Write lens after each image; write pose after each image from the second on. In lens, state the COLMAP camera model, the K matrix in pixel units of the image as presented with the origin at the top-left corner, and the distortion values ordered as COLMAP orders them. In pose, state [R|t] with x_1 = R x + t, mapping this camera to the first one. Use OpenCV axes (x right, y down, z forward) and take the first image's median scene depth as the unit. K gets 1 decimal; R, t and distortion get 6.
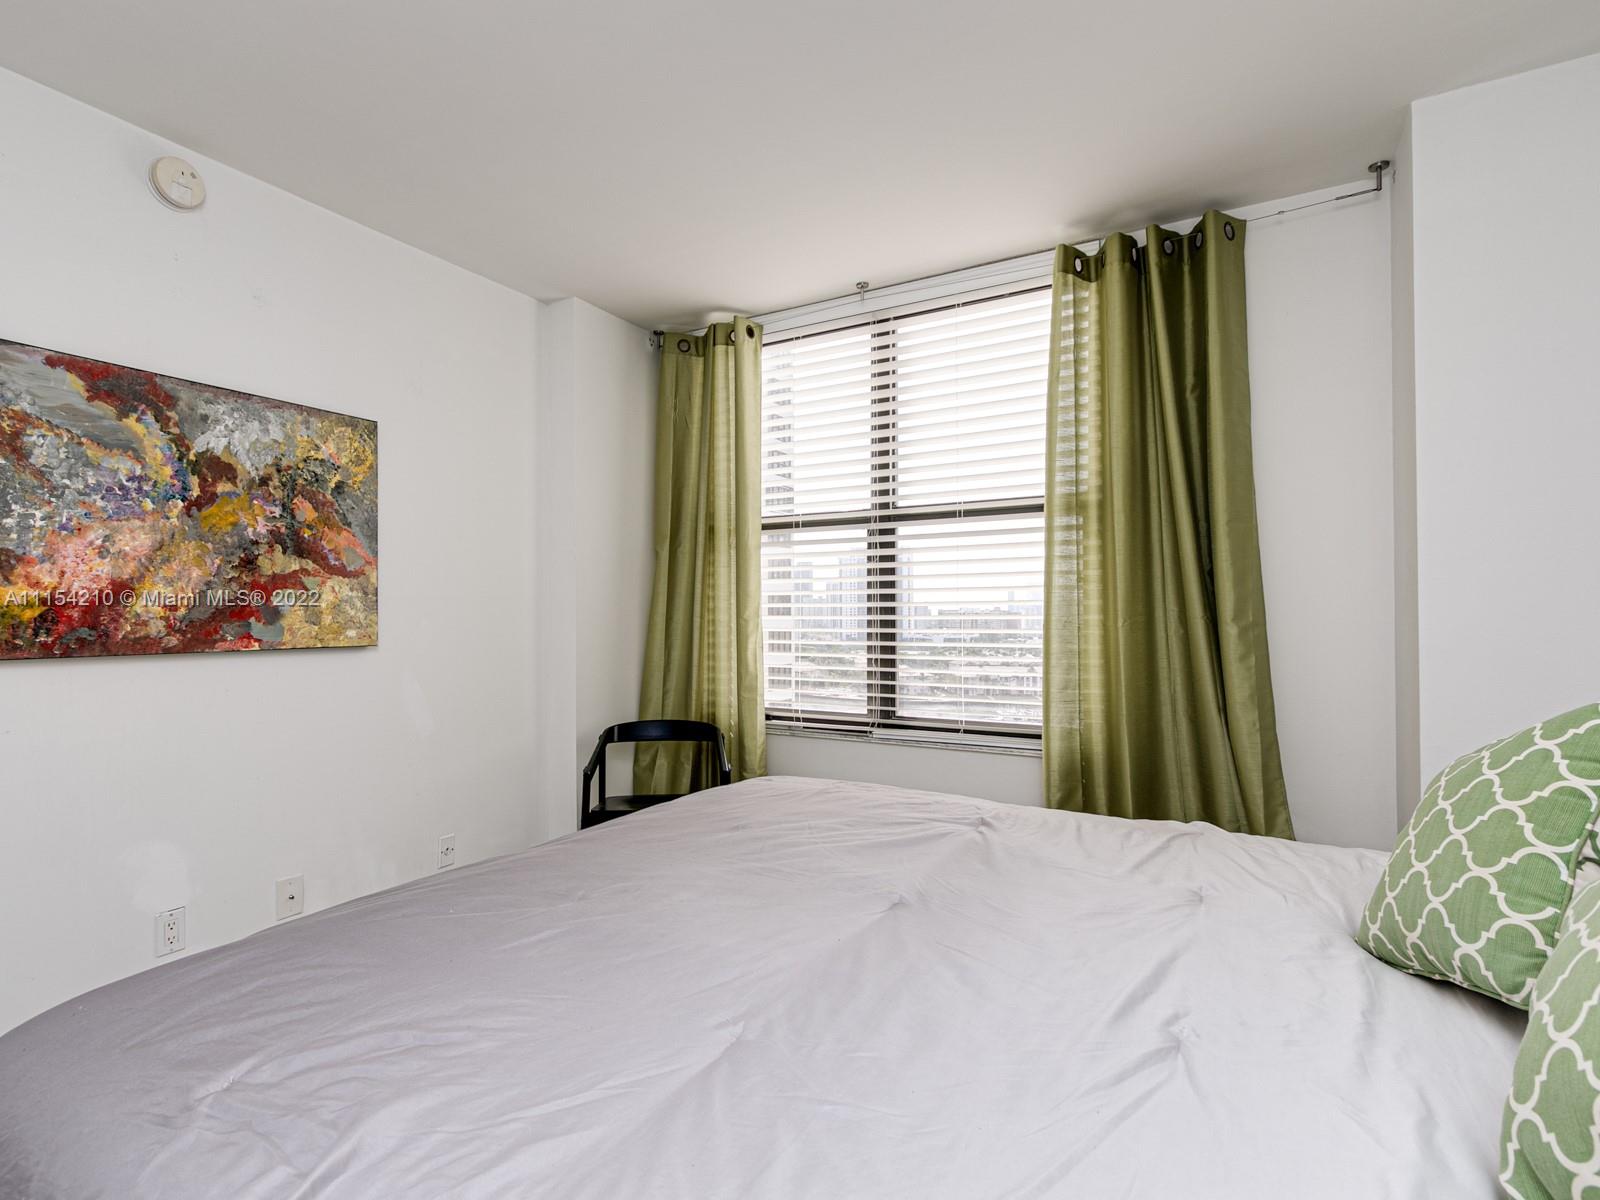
lens RADIAL K [[810.9, 0, 761.2], [0, 810.9, 610.4], [0, 0, 1]] dist [0.009936, -0.003254]
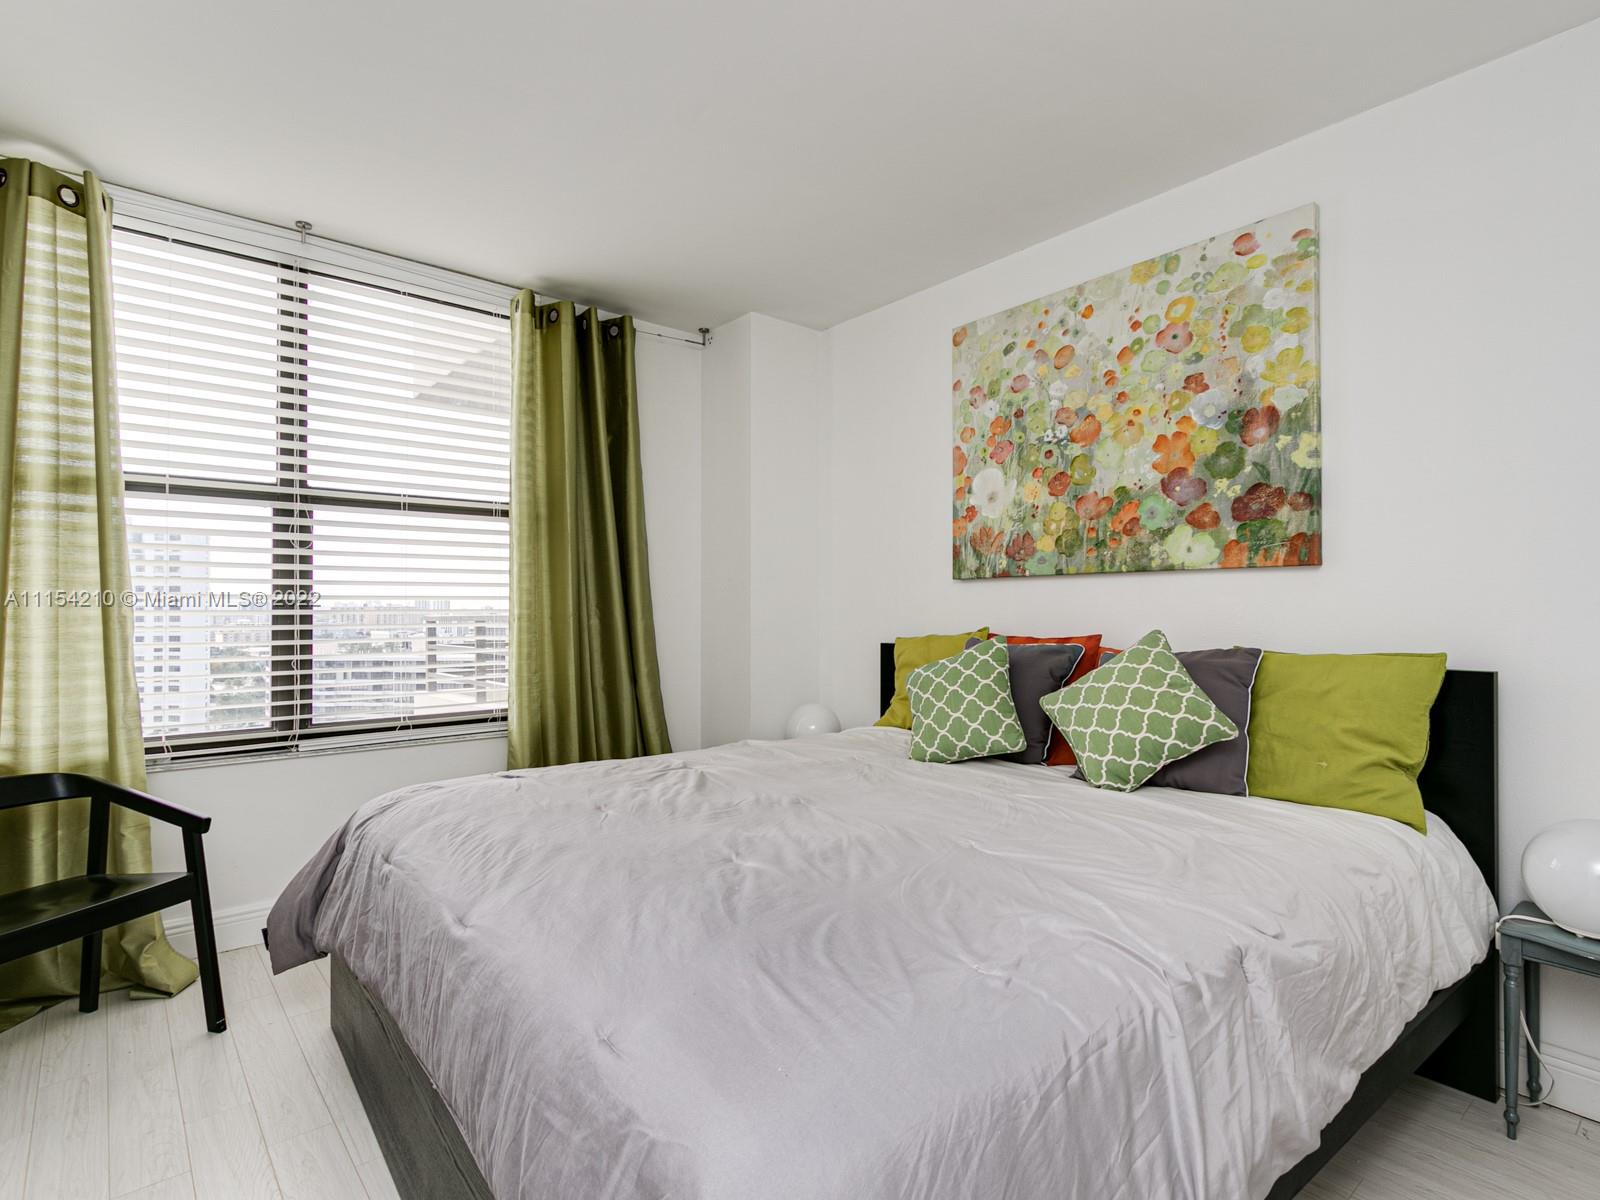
lens RADIAL K [[810.9, 0, 805.0], [0, 810.9, 601.6], [0, 0, 1]] dist [0.009936, -0.003254]
pose [[0.335409, 0.017062, 0.941918, -0.484751], [-0.005575, 0.999854, -0.016127, 0.007898], [-0.942056, 0.000158, 0.335455, 0.203645]]
